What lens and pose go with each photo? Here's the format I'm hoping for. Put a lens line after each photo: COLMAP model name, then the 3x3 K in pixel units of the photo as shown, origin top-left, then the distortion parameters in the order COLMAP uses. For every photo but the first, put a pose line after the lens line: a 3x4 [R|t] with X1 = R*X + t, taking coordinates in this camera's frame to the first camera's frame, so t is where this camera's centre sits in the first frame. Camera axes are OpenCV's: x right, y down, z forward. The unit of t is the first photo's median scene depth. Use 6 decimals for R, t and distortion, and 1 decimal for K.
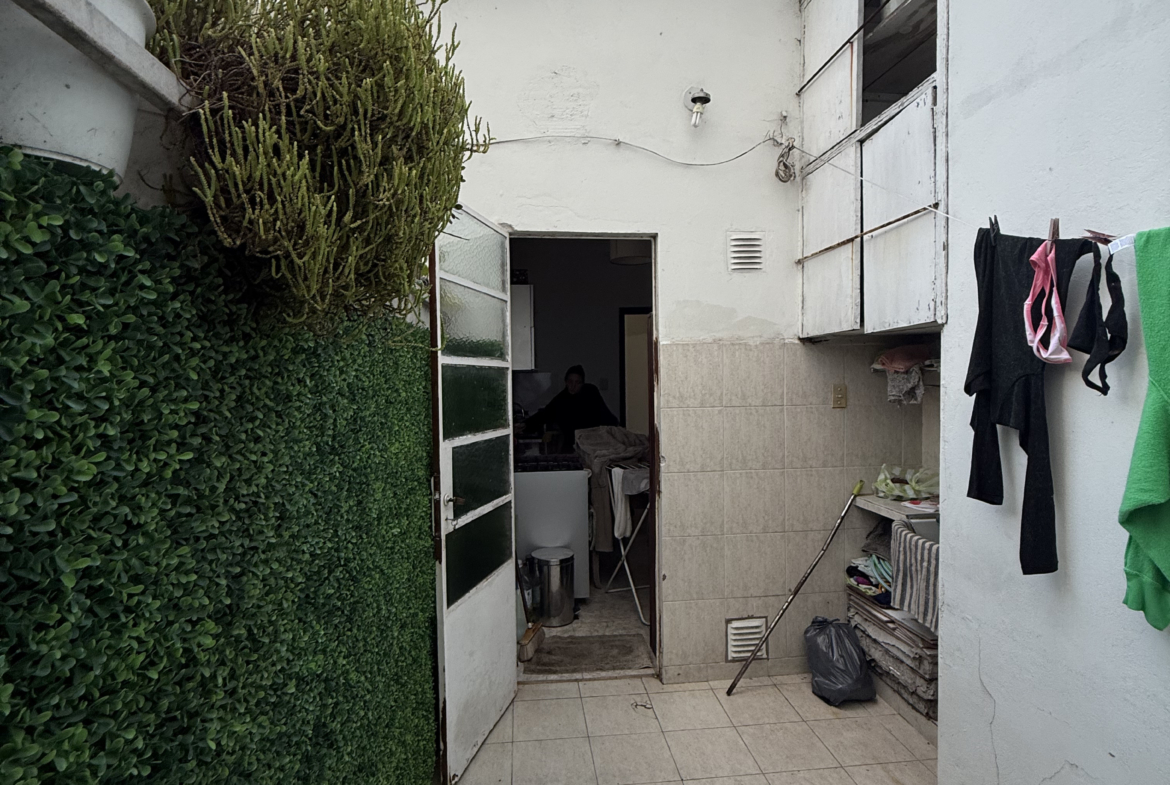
lens RADIAL K [[619.2, 0, 585.7], [0, 619.2, 391.6], [0, 0, 1]] dist [0.001415, -0.001599]
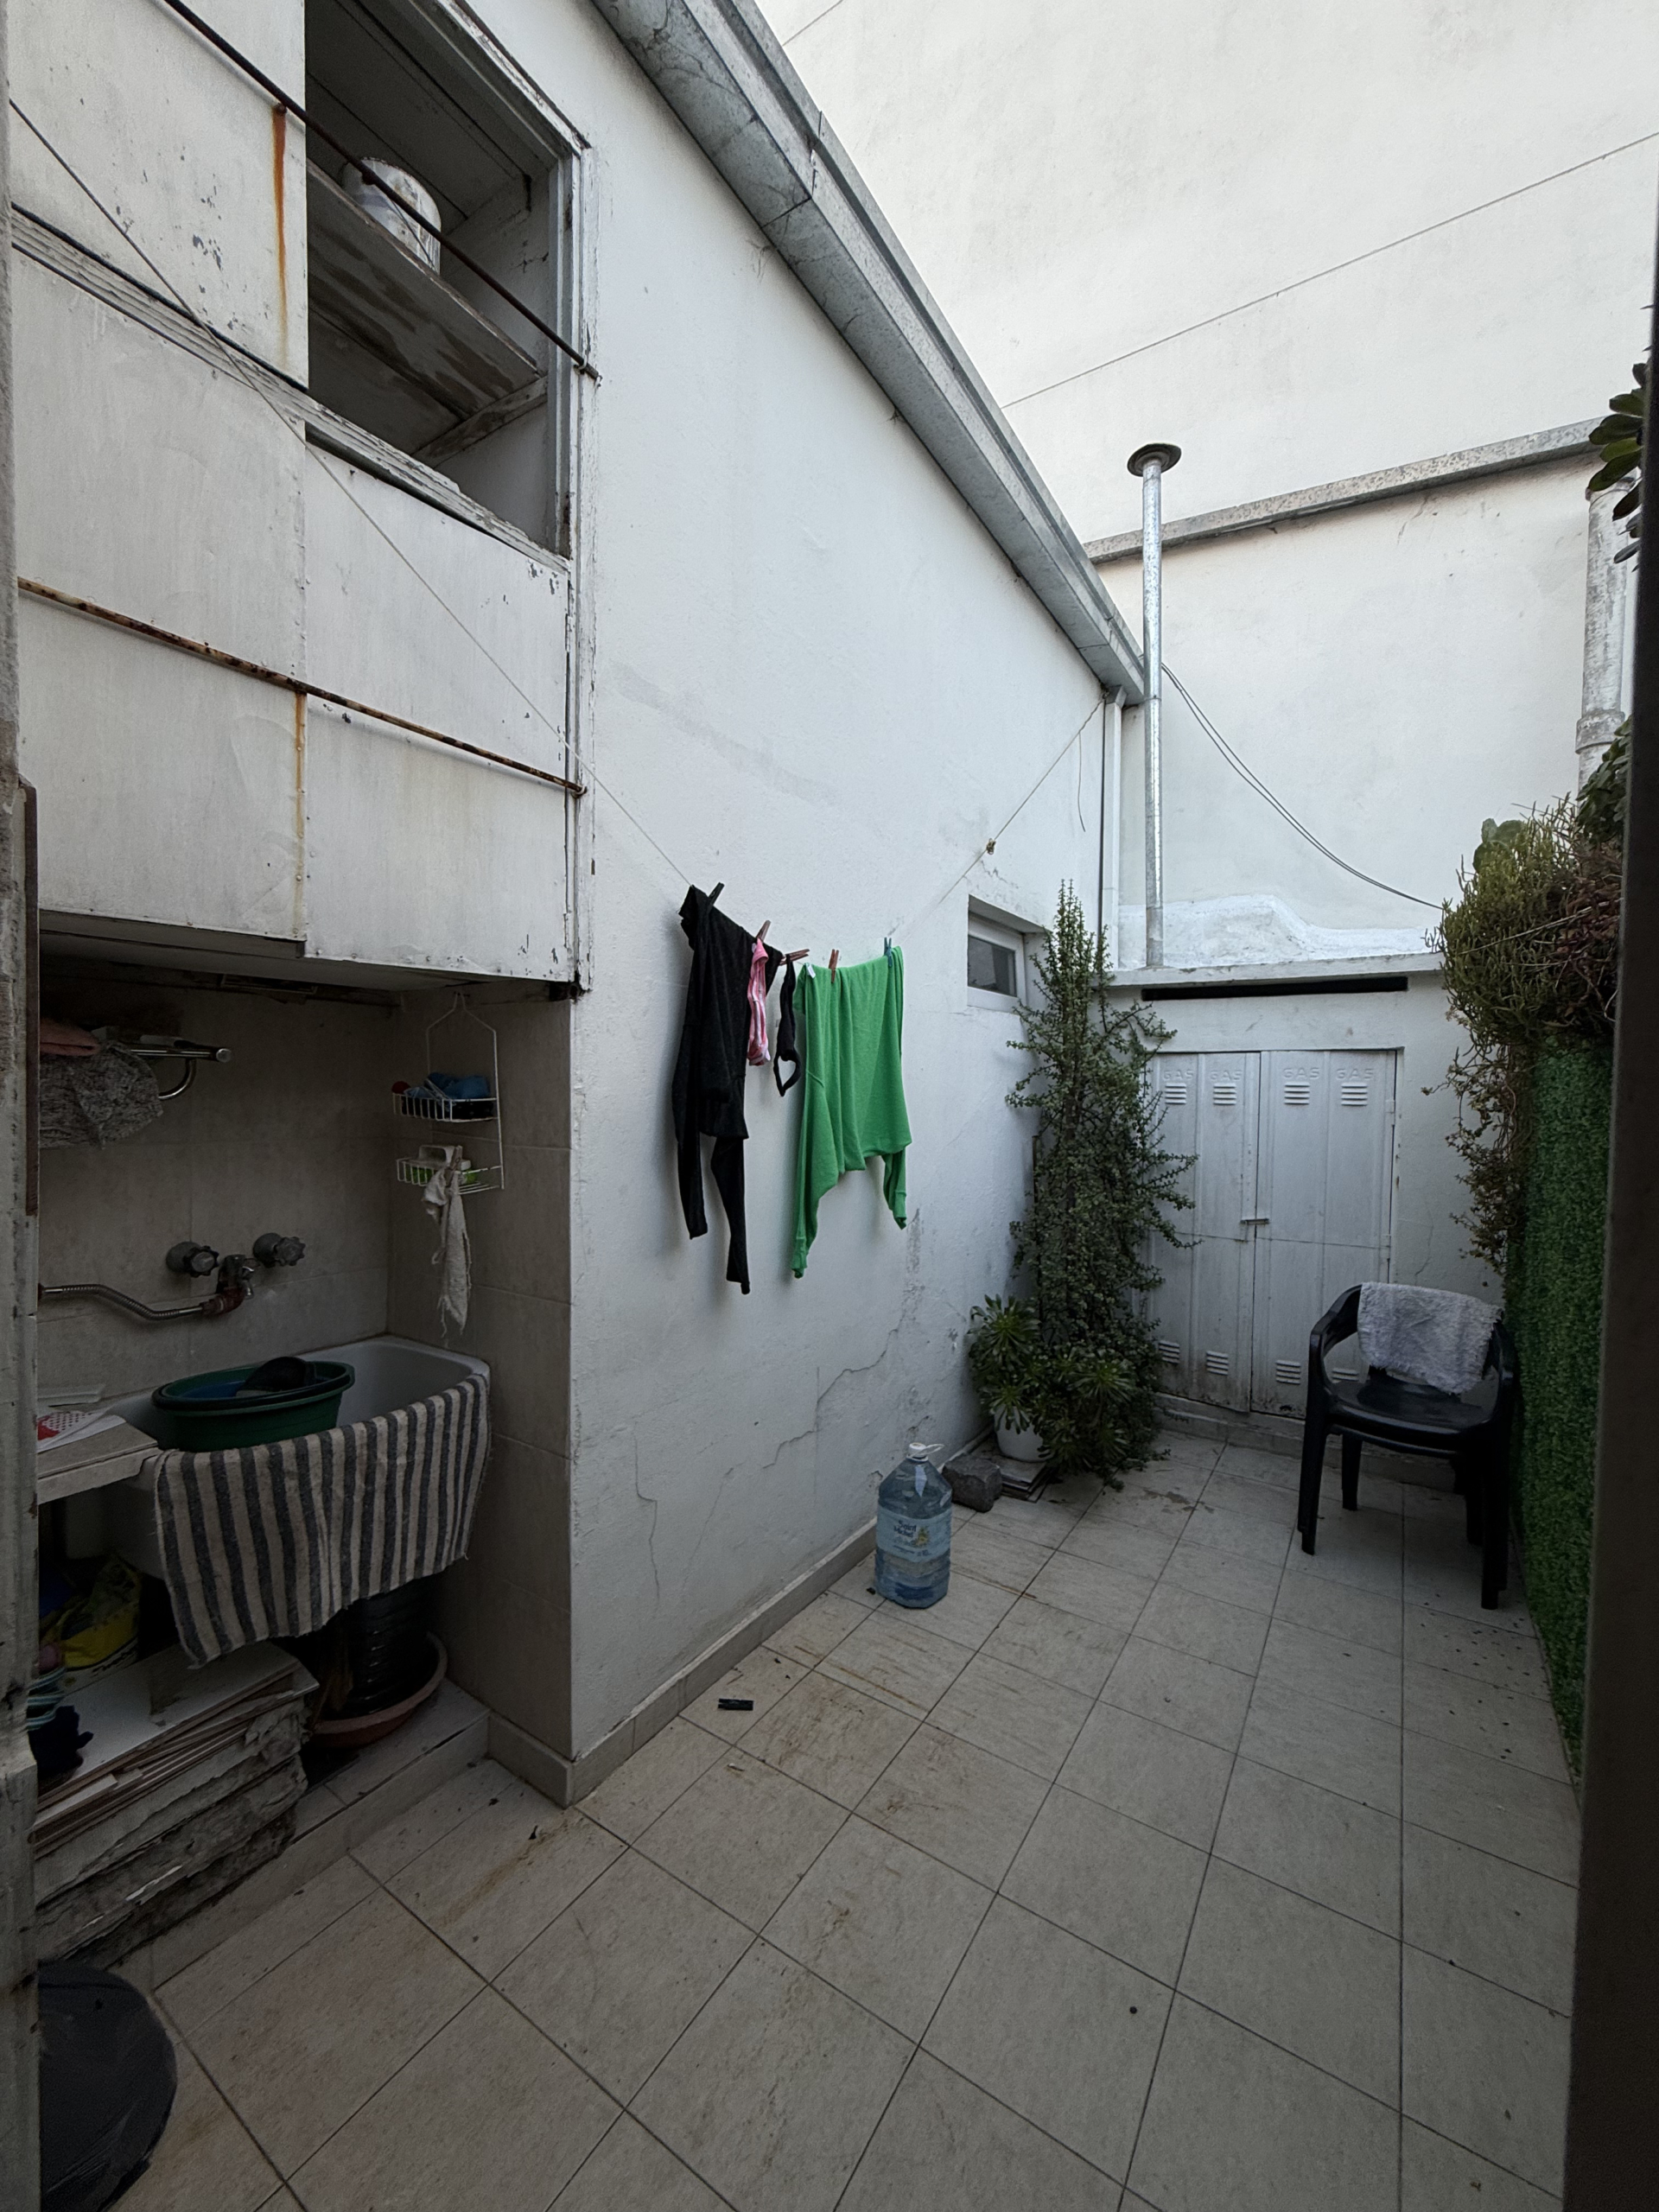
lens RADIAL K [[877.8, 0, 830.0], [0, 877.8, 1104.0], [0, 0, 1]] dist [0.000215, 0.000300]
pose [[-0.771110, -0.019445, 0.636405, -0.138295], [0.006202, 0.999257, 0.038045, -0.023930], [-0.636672, 0.033284, -0.770416, 1.252864]]
